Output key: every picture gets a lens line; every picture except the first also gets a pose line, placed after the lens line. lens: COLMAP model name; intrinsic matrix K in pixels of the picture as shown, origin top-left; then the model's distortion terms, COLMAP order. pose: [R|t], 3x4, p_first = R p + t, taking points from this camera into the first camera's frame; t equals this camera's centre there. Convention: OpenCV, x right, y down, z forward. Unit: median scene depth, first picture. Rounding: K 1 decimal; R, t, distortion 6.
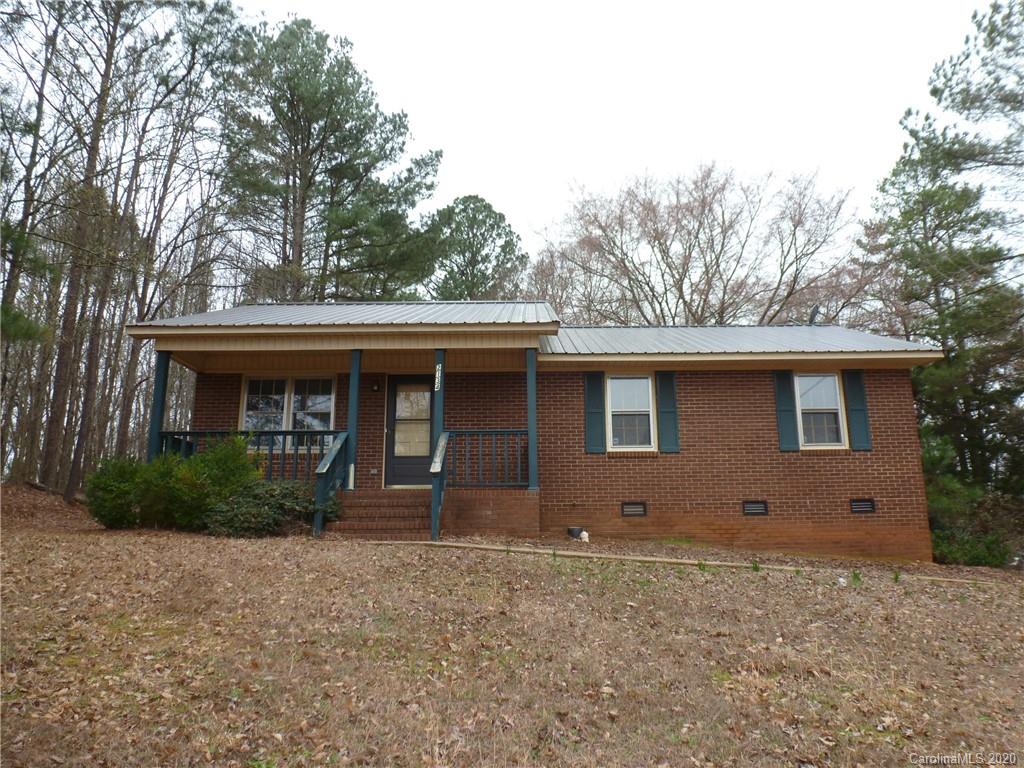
lens RADIAL K [[725.2, 0, 511.4], [0, 725.2, 383.6], [0, 0, 1]] dist [-0.050382, 0.008056]
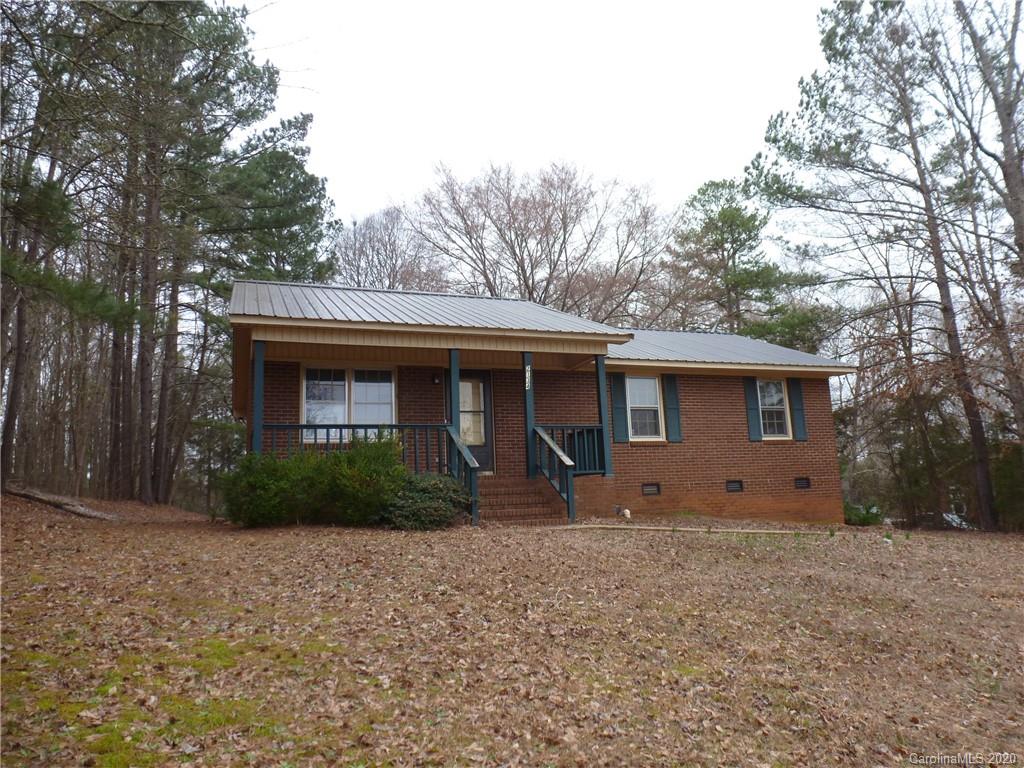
lens RADIAL K [[725.2, 0, 515.2], [0, 725.2, 383.6], [0, 0, 1]] dist [-0.050382, 0.008056]
pose [[0.932120, 0.029180, 0.360971, -0.467030], [-0.046455, 0.998148, 0.039270, -0.037522], [-0.359157, -0.053374, 0.931750, -0.030463]]
